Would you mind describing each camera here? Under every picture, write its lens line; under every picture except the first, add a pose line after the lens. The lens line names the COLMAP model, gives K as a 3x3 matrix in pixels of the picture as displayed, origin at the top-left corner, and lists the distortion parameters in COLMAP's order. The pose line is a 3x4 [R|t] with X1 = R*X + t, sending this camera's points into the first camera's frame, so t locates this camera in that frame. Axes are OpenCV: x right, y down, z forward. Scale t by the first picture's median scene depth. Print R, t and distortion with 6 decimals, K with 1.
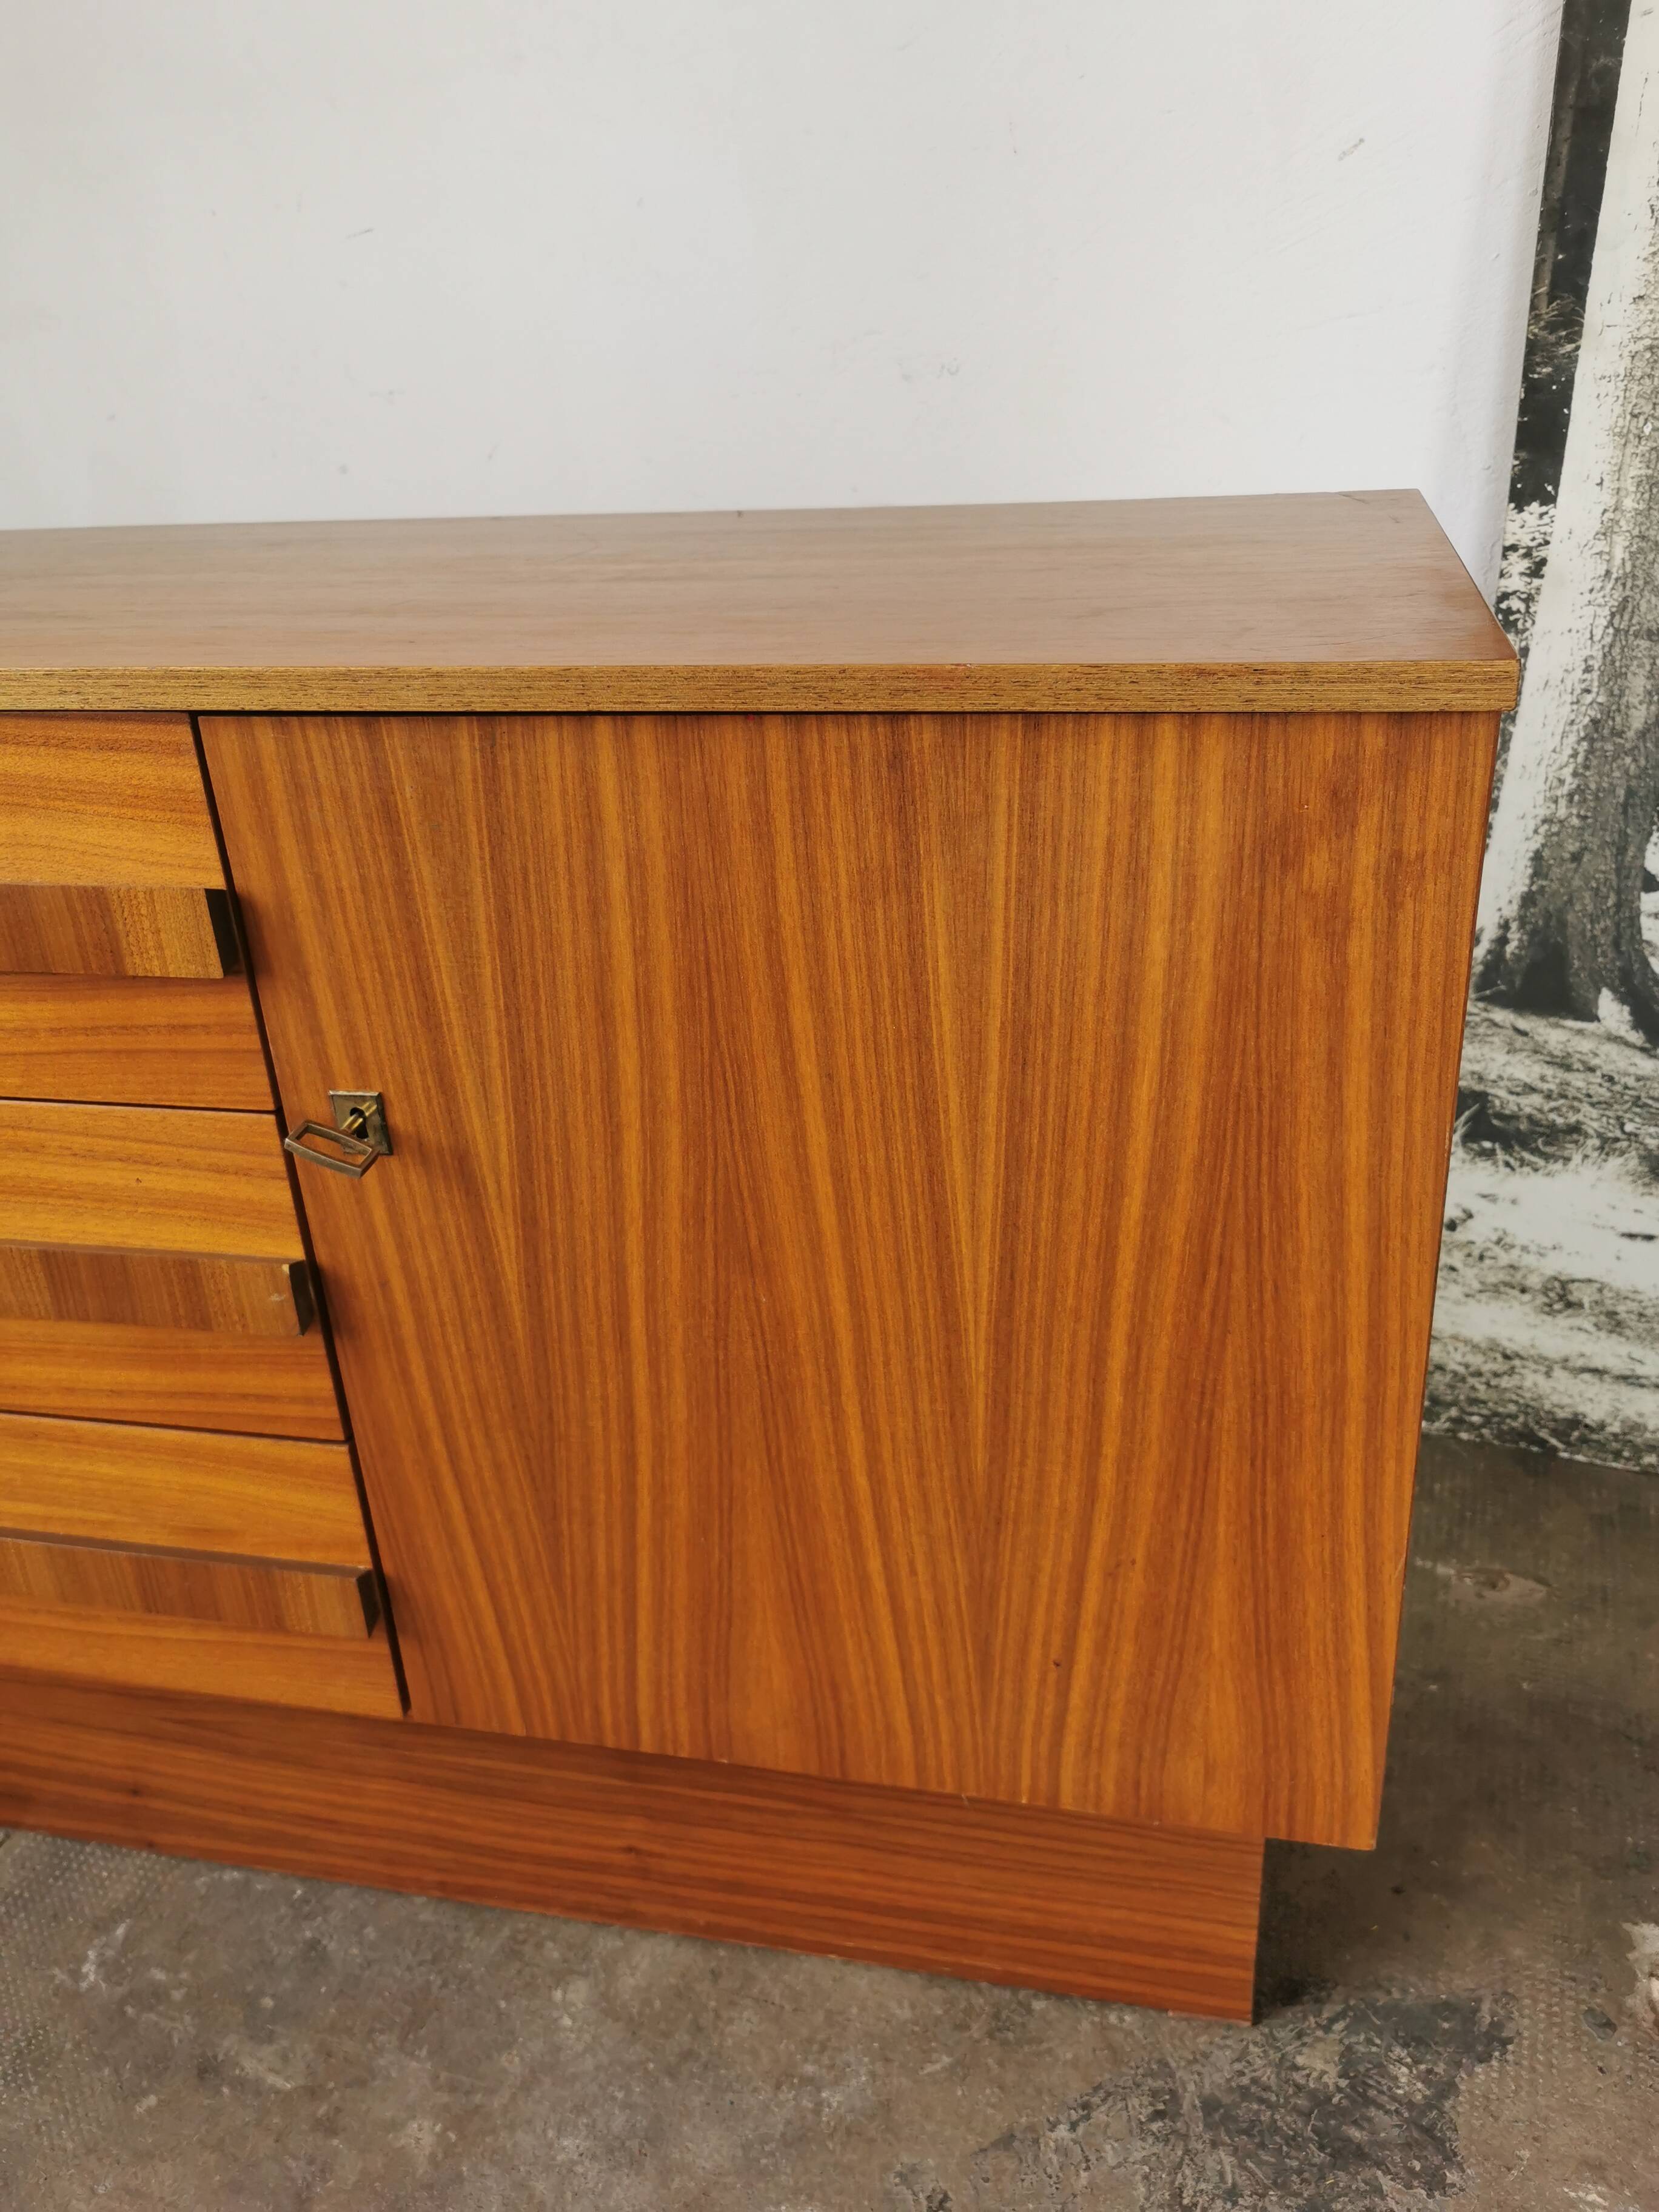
lens RADIAL K [[1752.2, 0, 829.5], [0, 1752.2, 1106.0], [0, 0, 1]] dist [0.018260, -0.044589]
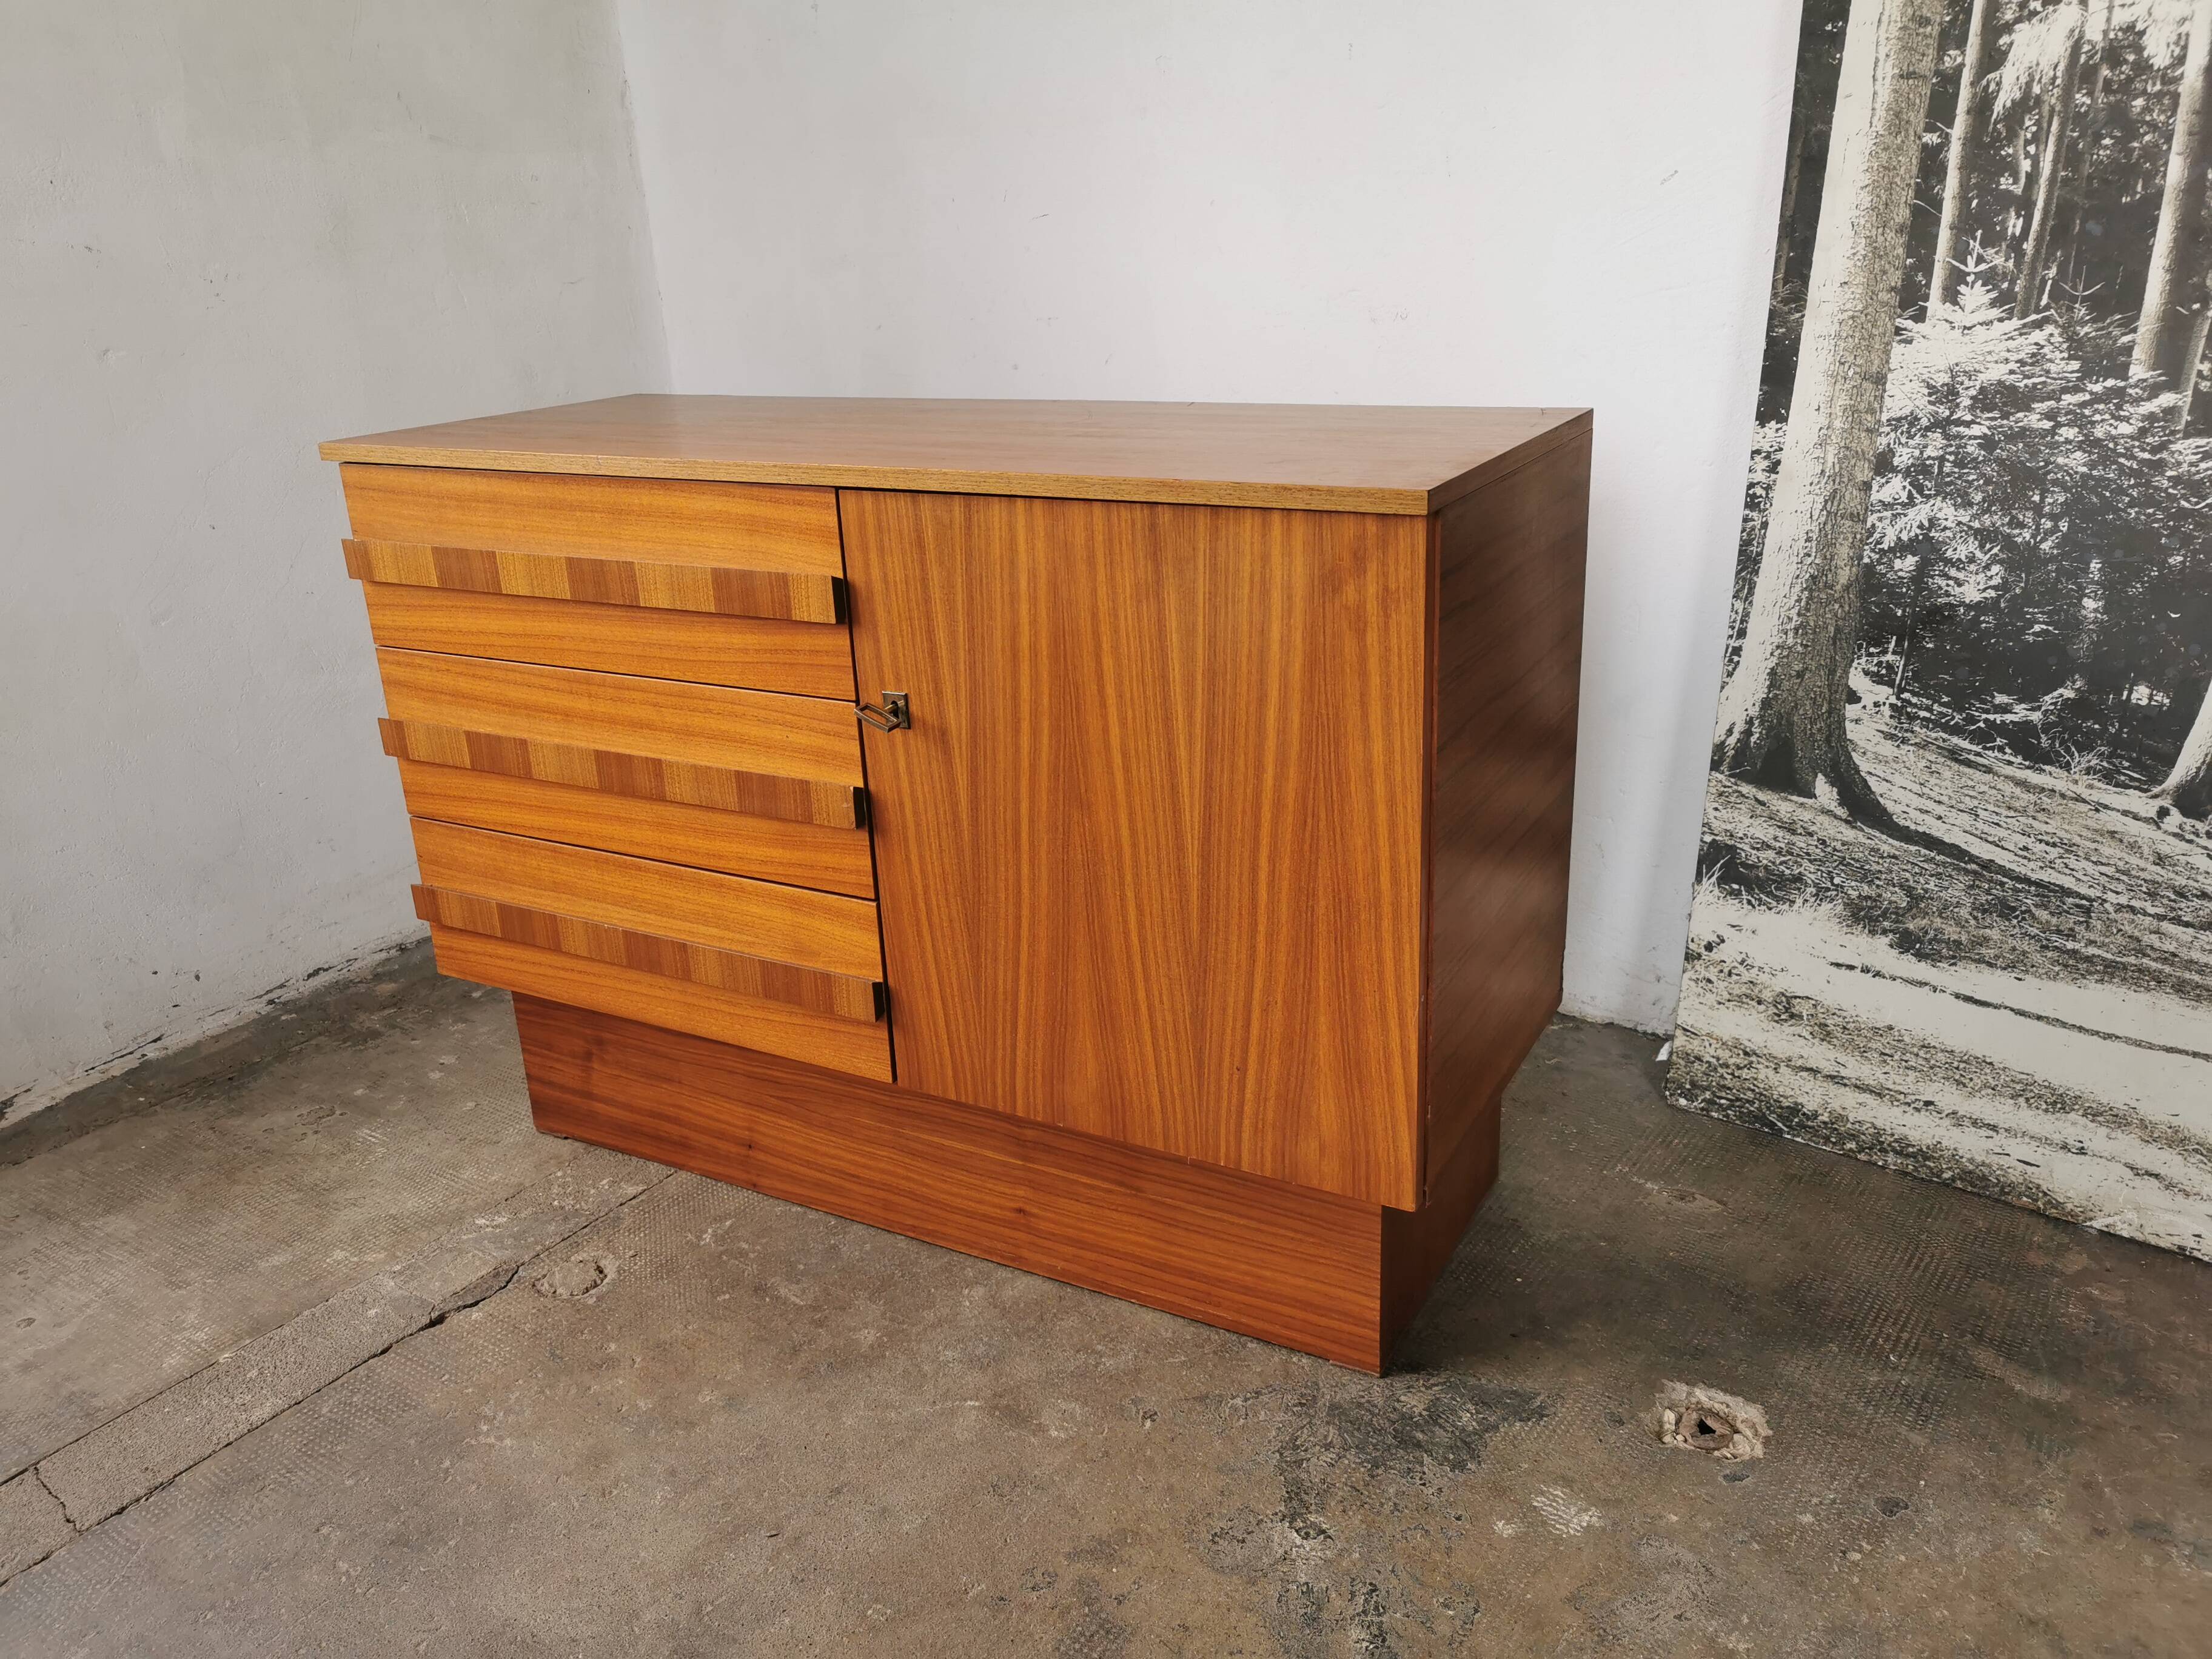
lens RADIAL K [[1726.7, 0, 1093.9], [0, 1726.7, 843.6], [0, 0, 1]] dist [0.037591, -0.056118]
pose [[0.957498, 0.110805, -0.266309, 0.438185], [-0.131199, 0.989539, -0.059997, 0.230814], [0.256875, 0.092386, 0.962019, -0.704521]]
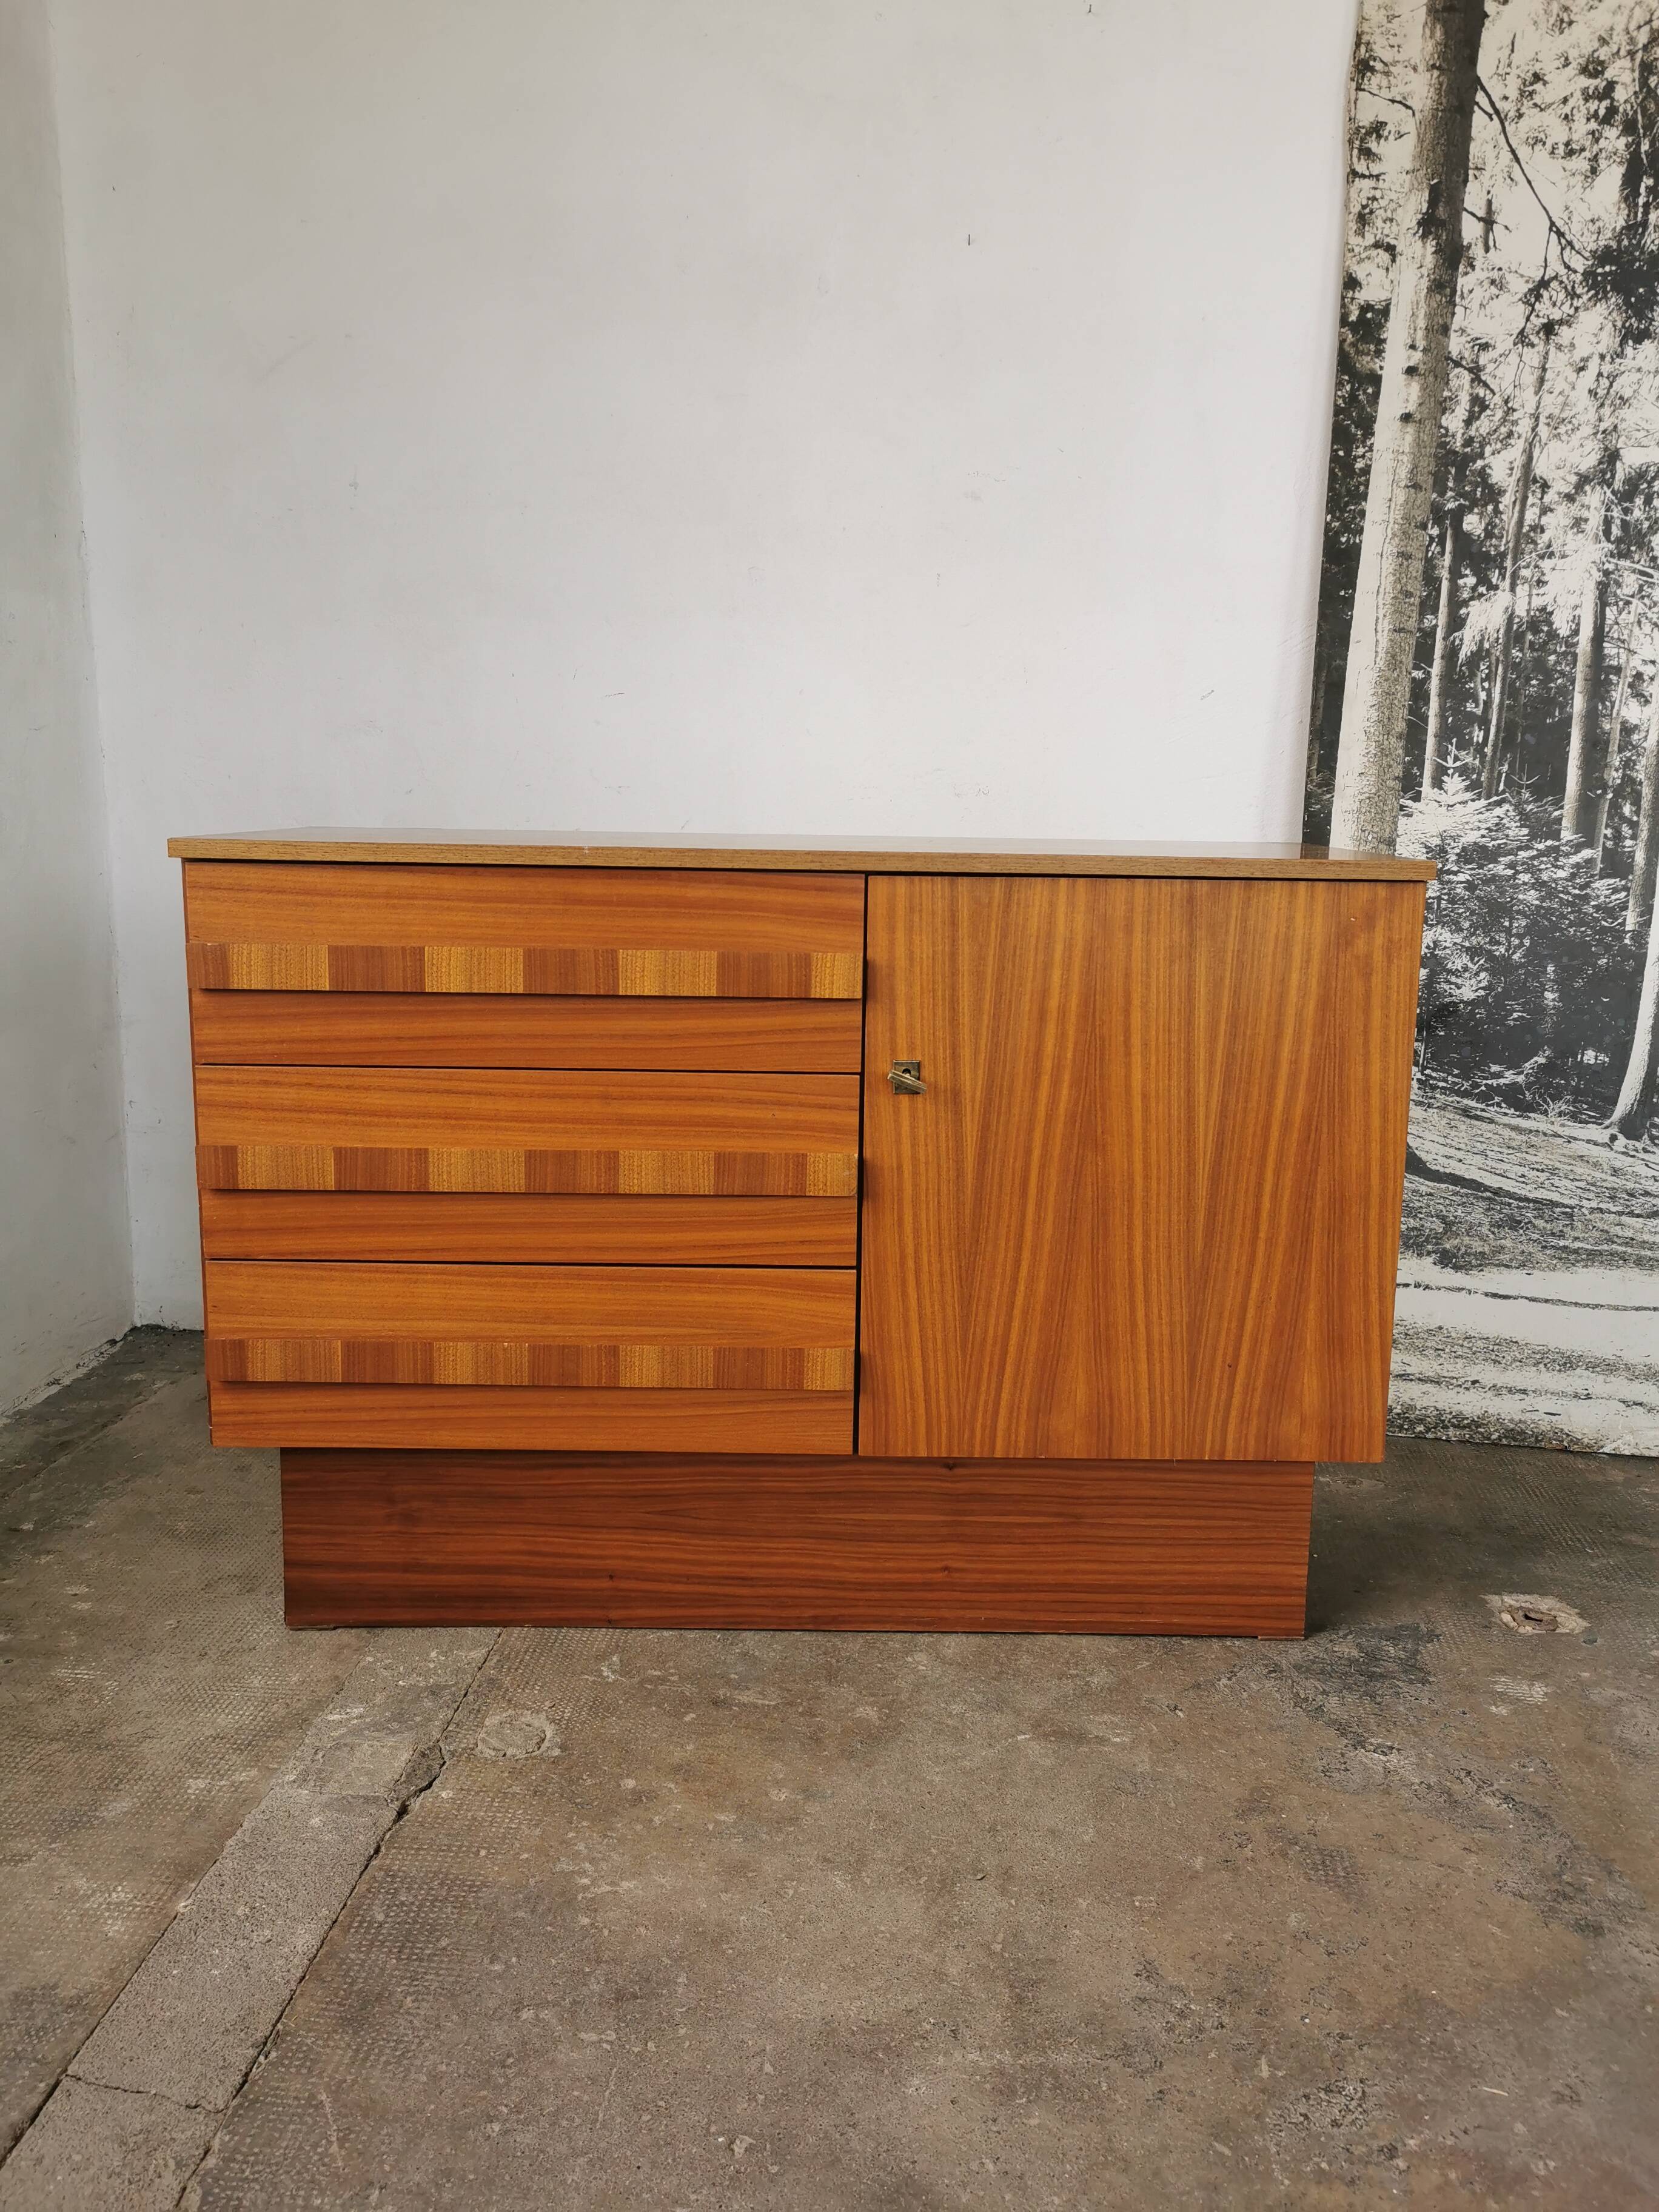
lens RADIAL K [[1715.1, 0, 830.2], [0, 1715.1, 1099.9], [0, 0, 1]] dist [0.038044, -0.000956]
pose [[0.972390, 0.028174, 0.231656, -0.801602], [0.034910, 0.963953, -0.263774, 0.549369], [-0.230737, 0.264578, 0.936354, -0.829545]]
